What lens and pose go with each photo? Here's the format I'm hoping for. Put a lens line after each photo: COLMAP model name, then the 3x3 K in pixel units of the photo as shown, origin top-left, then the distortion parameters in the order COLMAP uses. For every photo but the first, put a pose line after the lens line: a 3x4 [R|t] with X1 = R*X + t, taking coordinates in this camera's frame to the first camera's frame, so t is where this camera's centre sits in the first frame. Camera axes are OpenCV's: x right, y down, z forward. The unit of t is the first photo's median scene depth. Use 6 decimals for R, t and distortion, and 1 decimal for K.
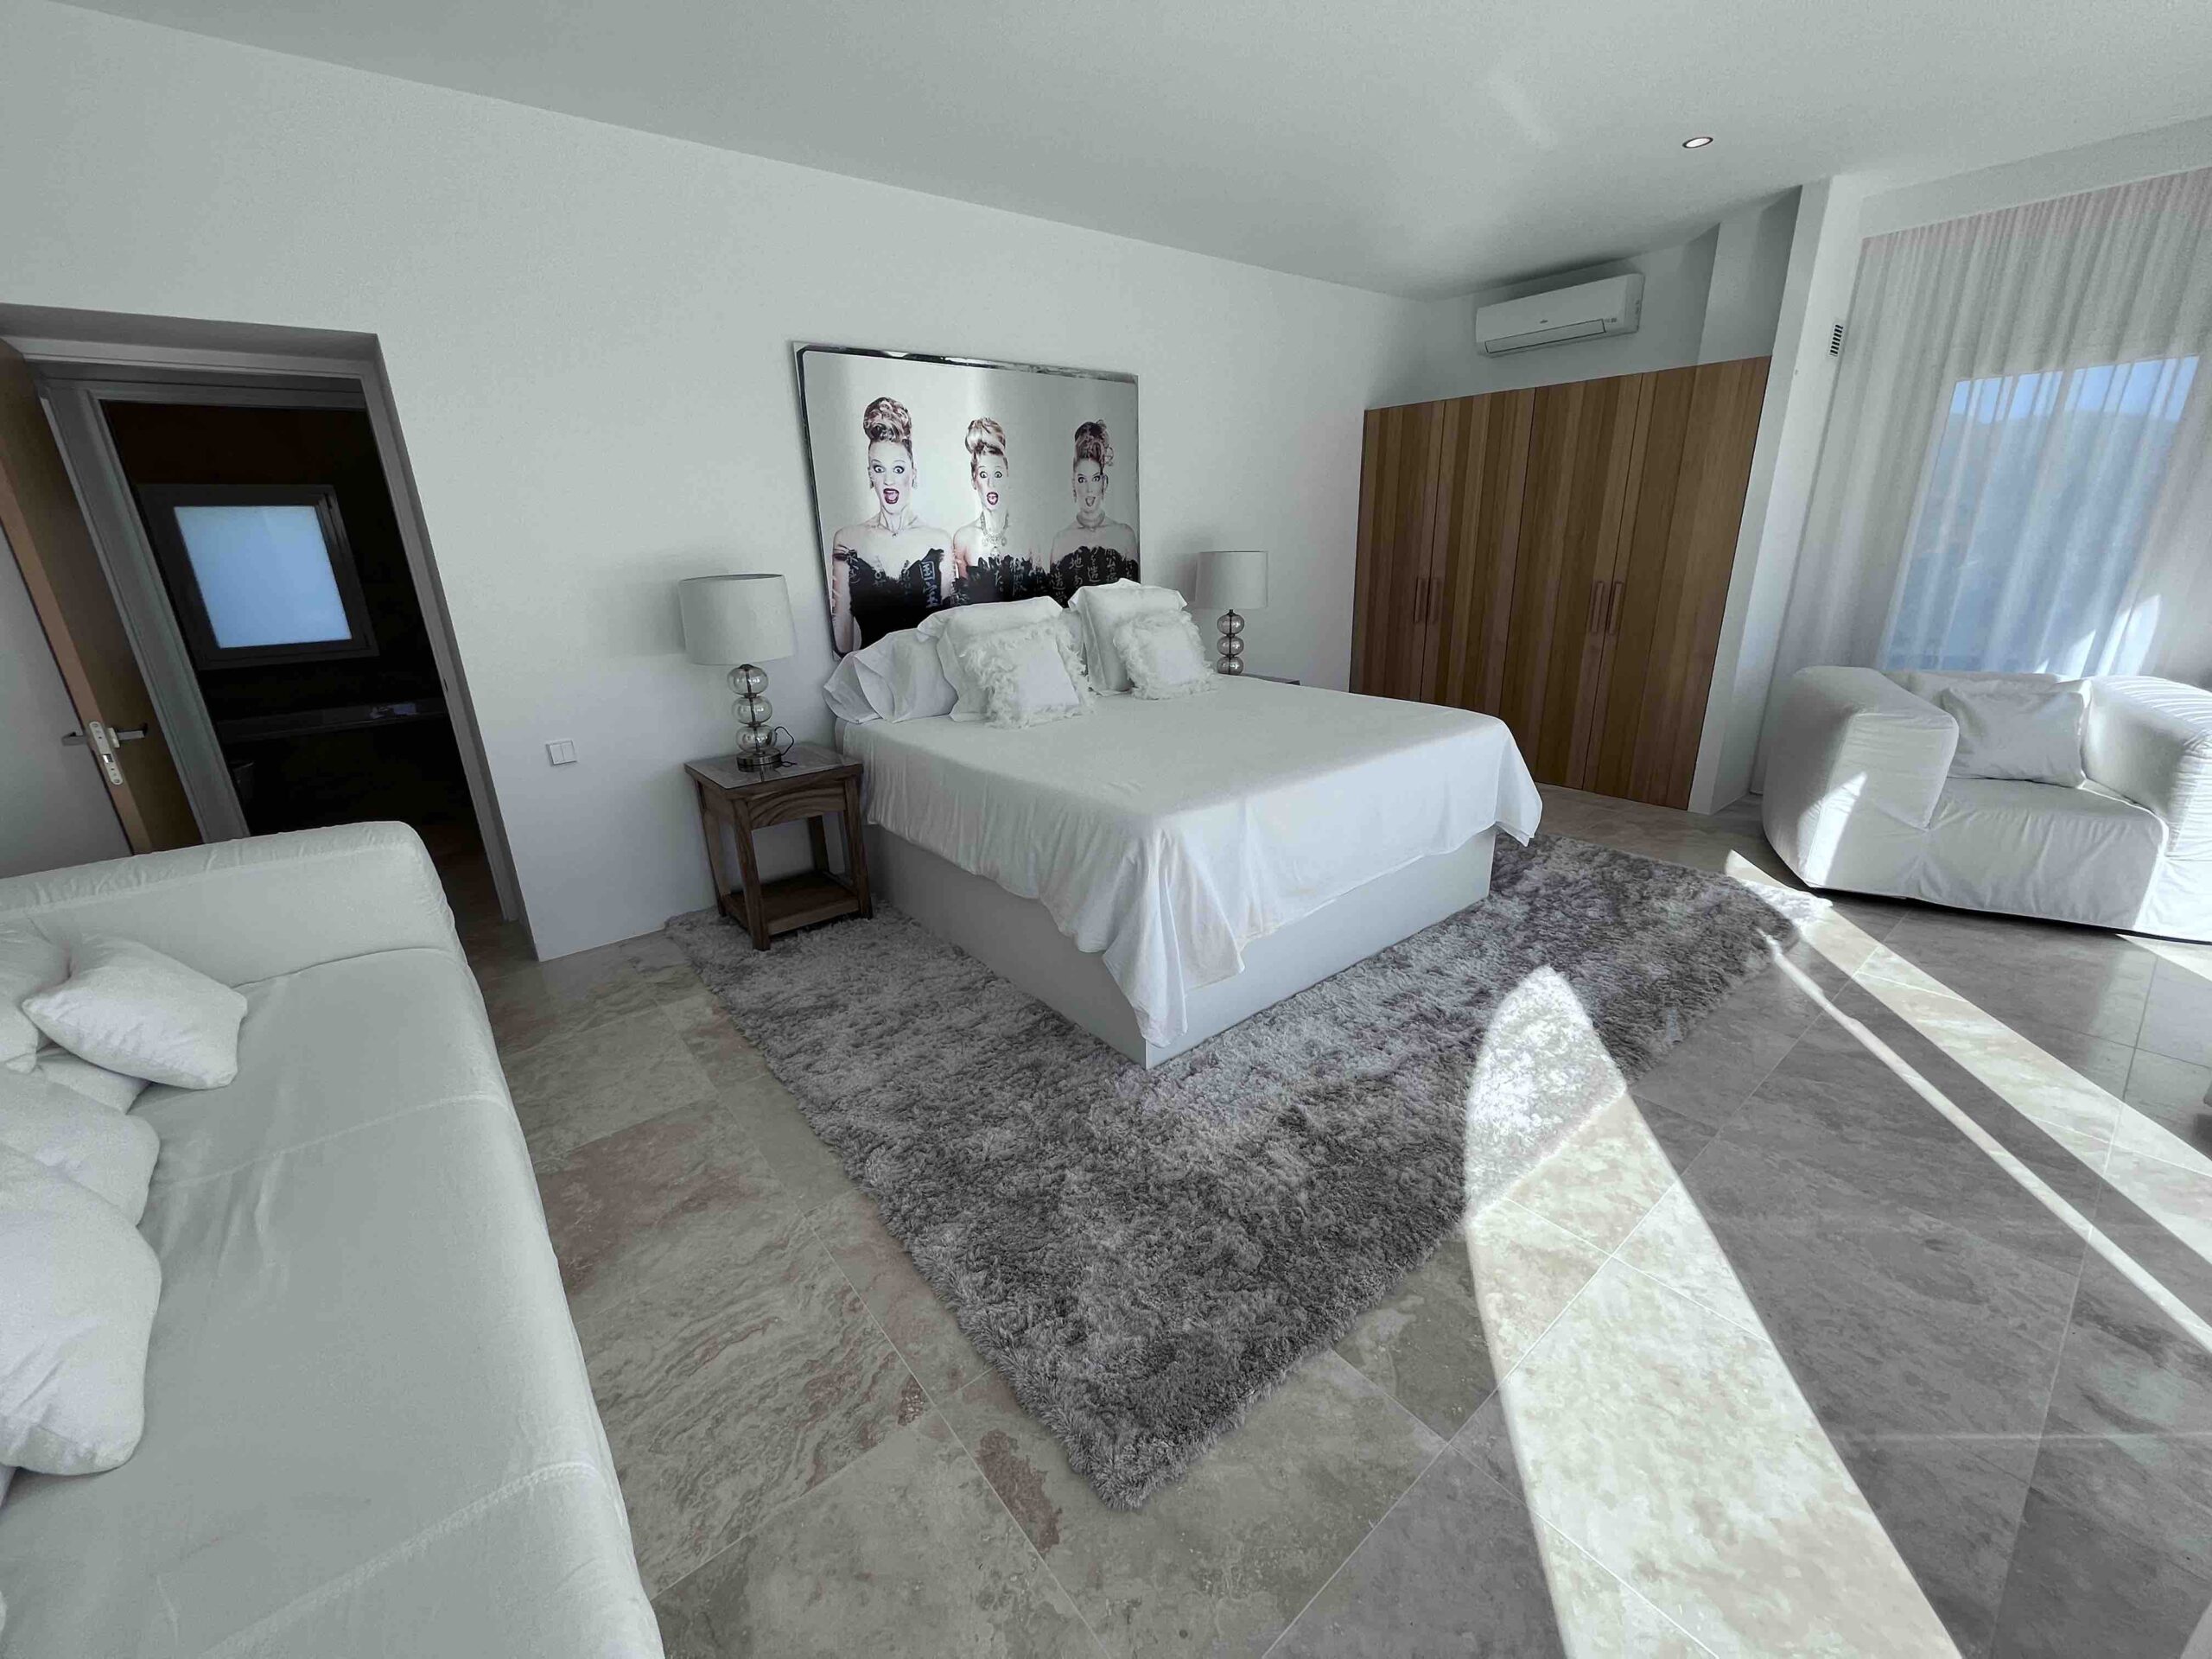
lens RADIAL K [[892.2, 0, 1098.3], [0, 892.2, 824.2], [0, 0, 1]] dist [0.002705, 0.000174]
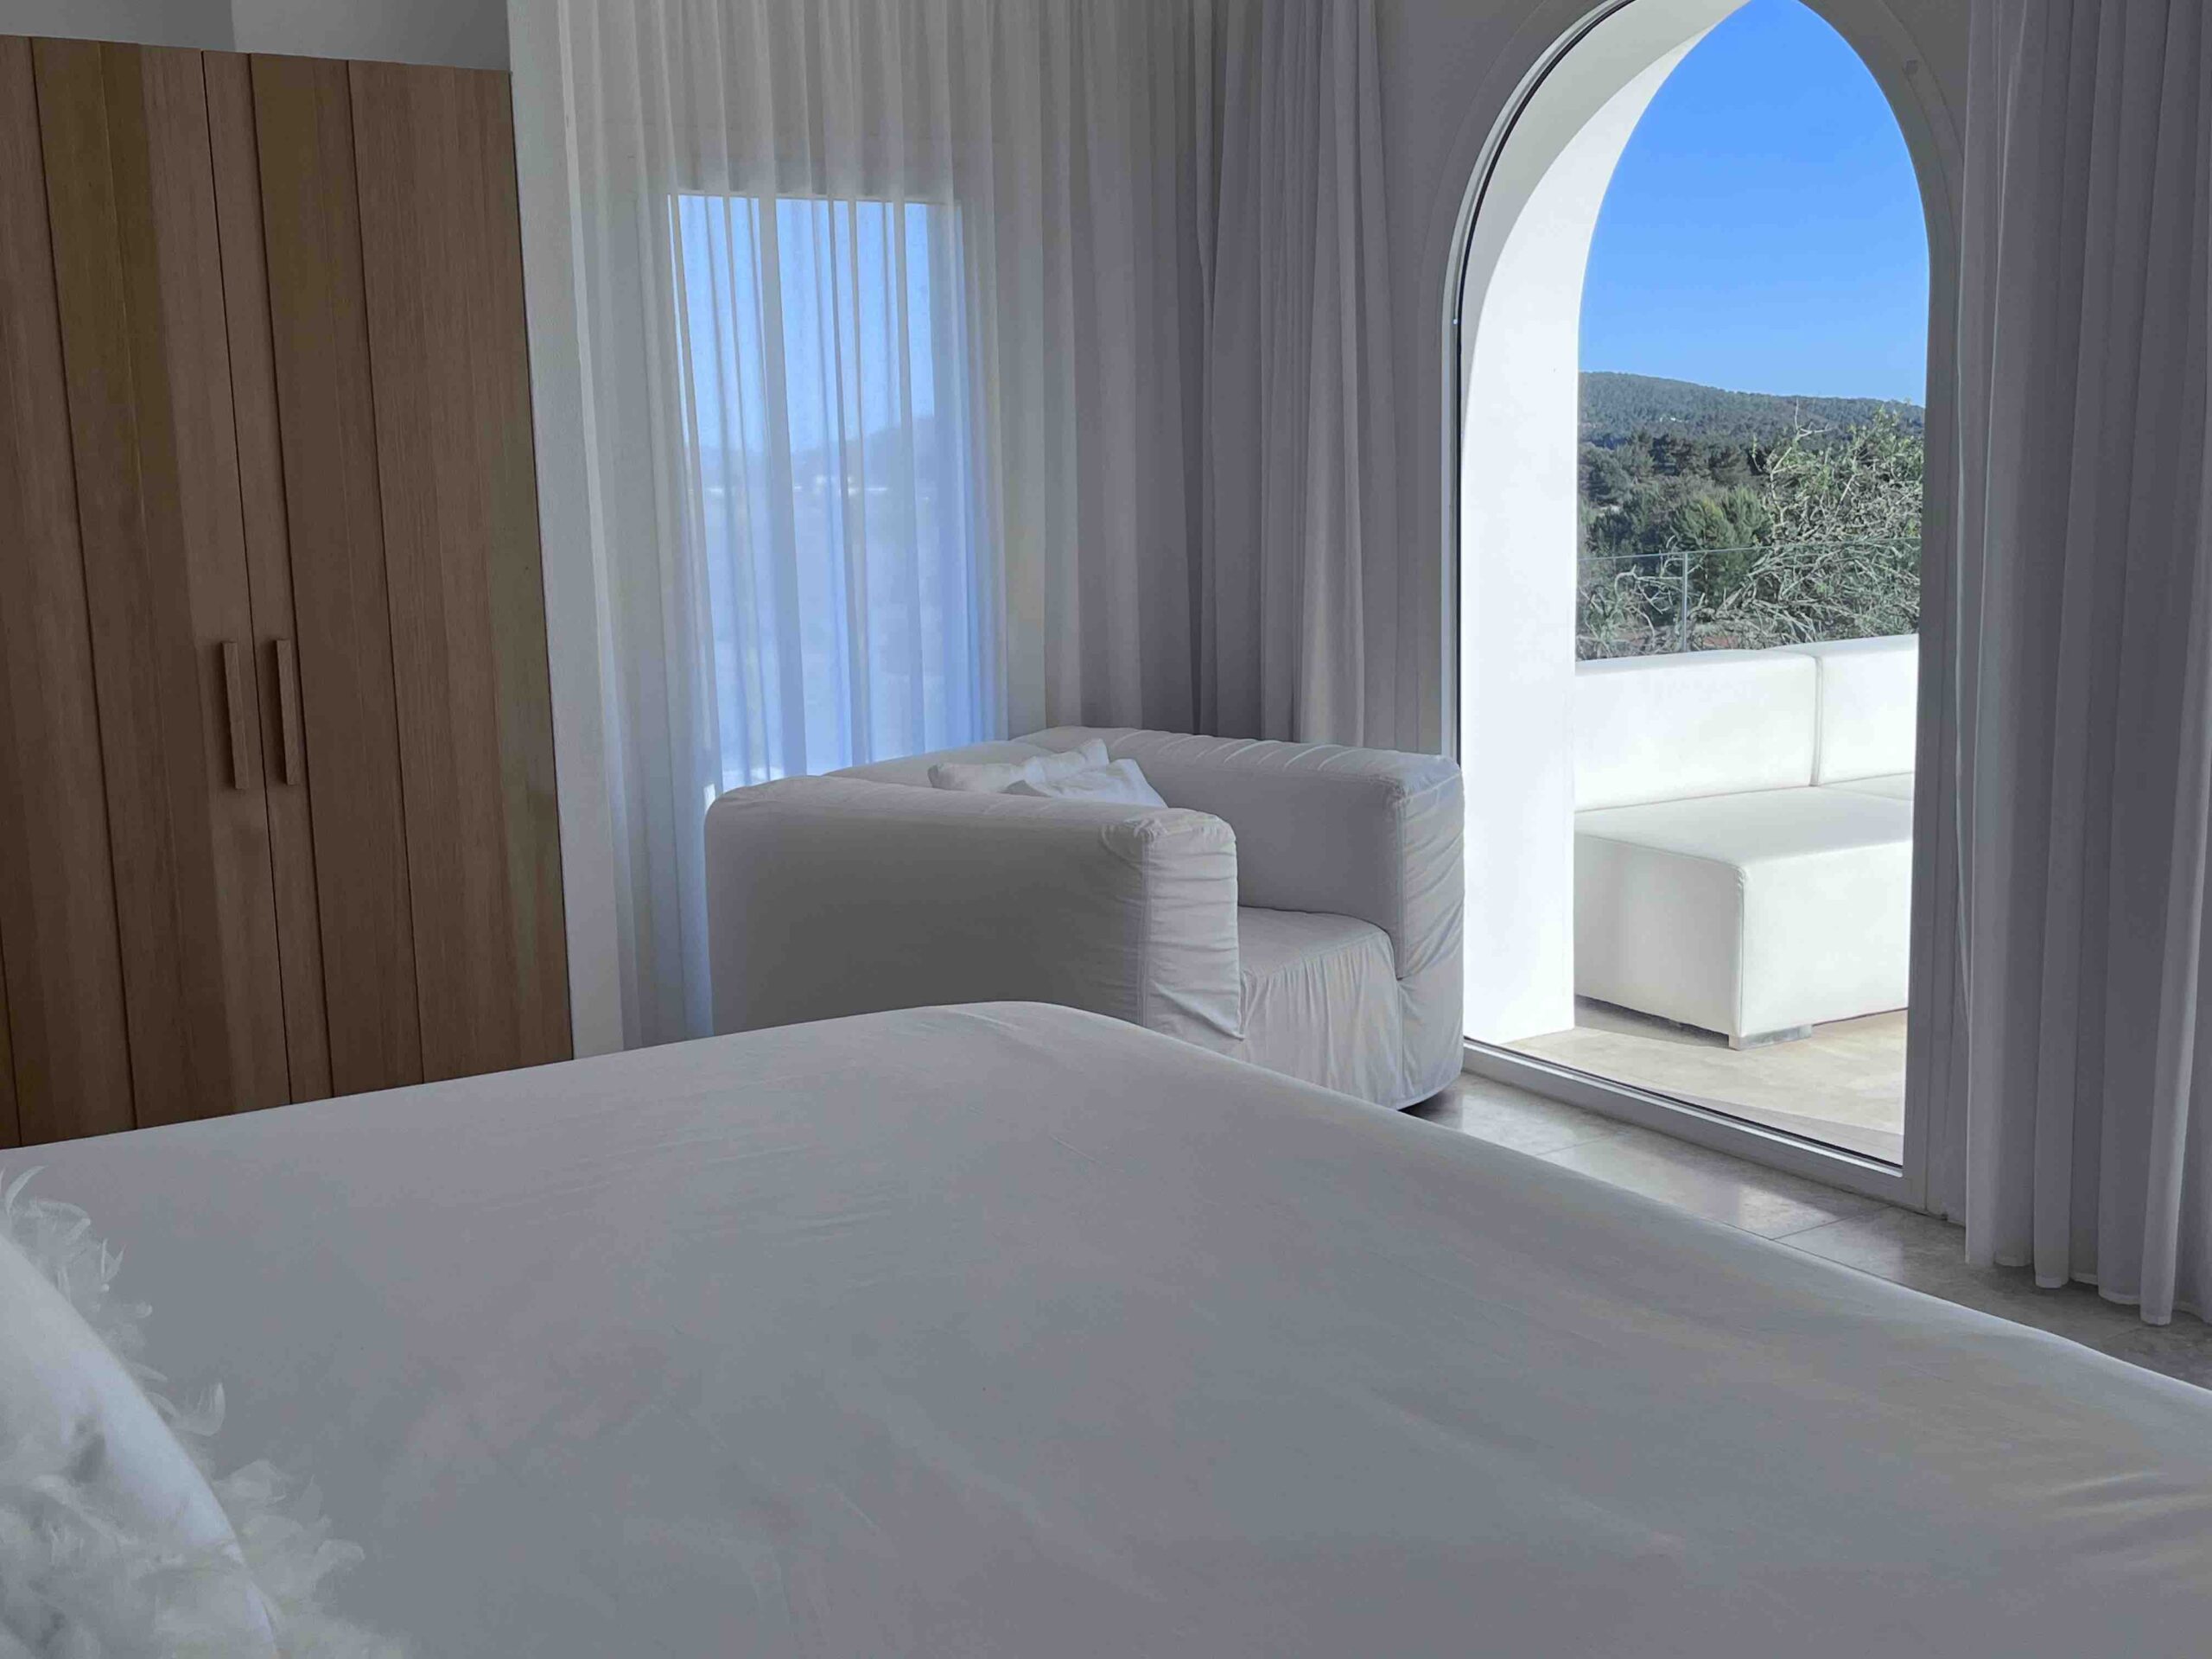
lens RADIAL K [[2348.8, 0, 1102.2], [0, 2348.8, 846.7], [0, 0, 1]] dist [0.128042, 0.000000]
pose [[0.120070, -0.137354, 0.983218, -0.327621], [0.335897, 0.937593, 0.089960, -0.201498], [-0.934214, 0.319458, 0.158713, 0.684615]]
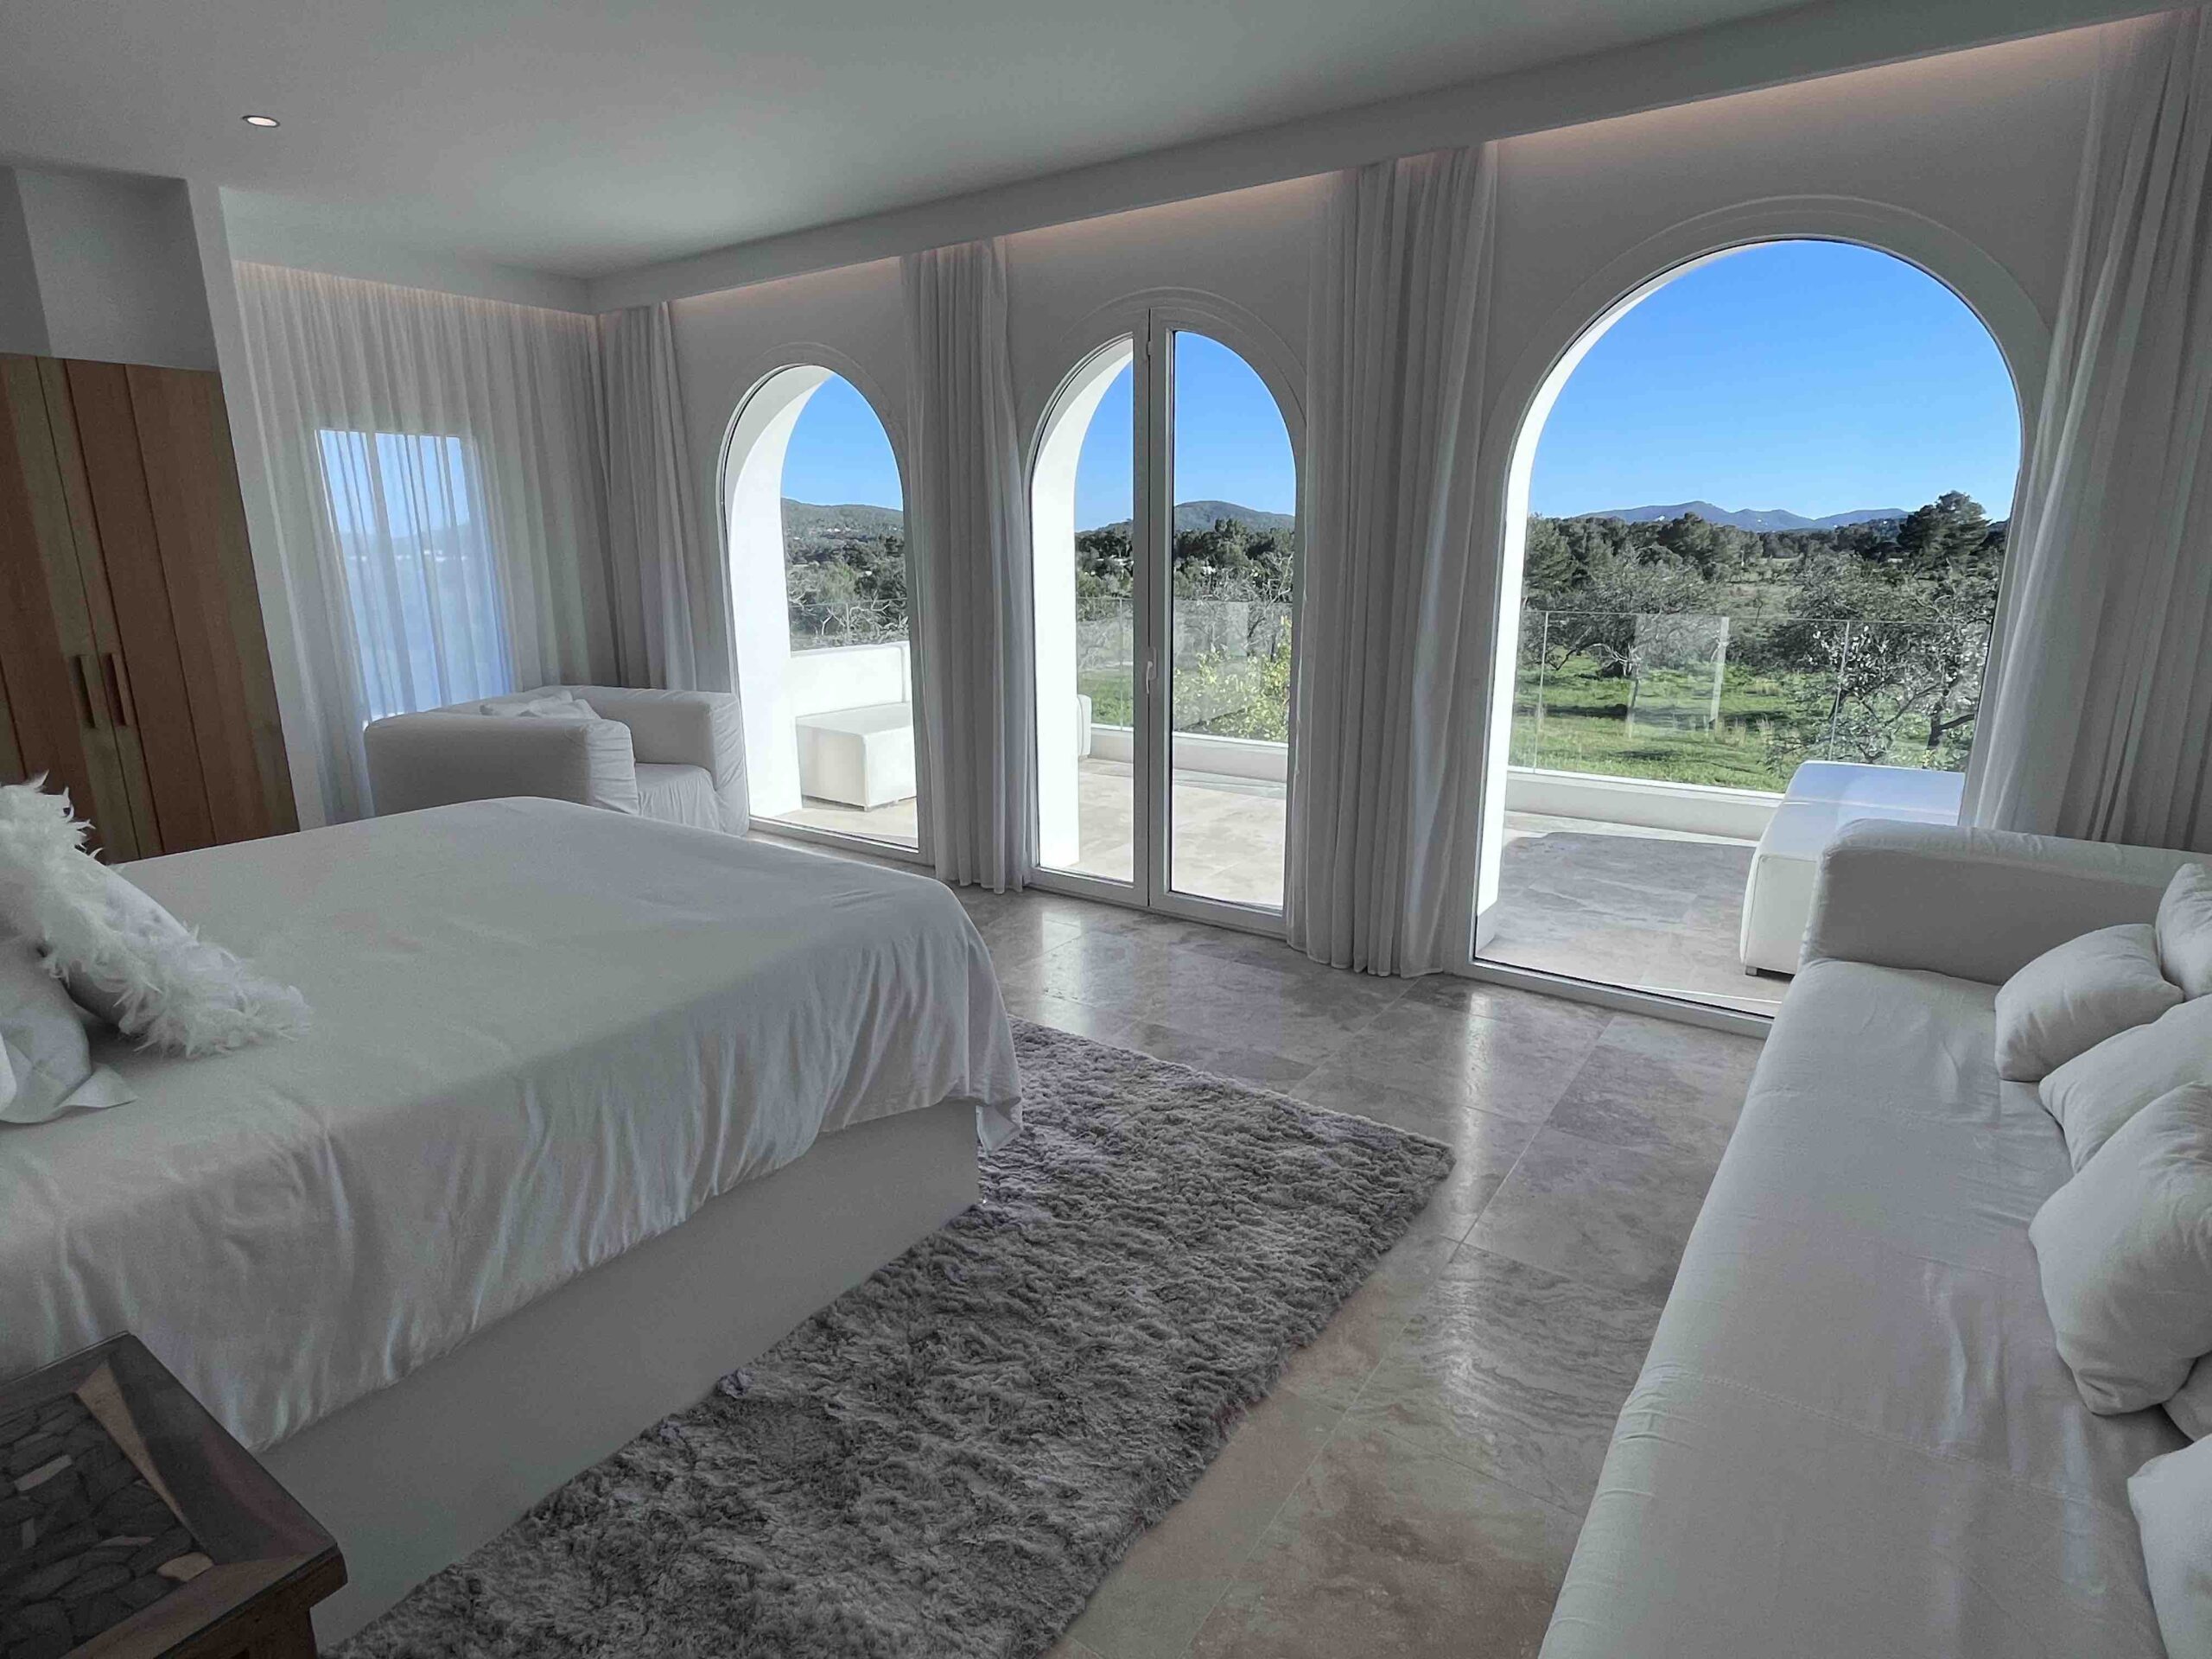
lens RADIAL K [[1166.9, 0, 1095.2], [0, 1166.9, 827.2], [0, 0, 1]] dist [0.000428, 0.003353]
pose [[-0.268536, -0.204325, 0.941350, -0.573071], [0.319429, 0.903060, 0.287137, -0.193368], [-0.908765, 0.377801, -0.177236, 0.607523]]
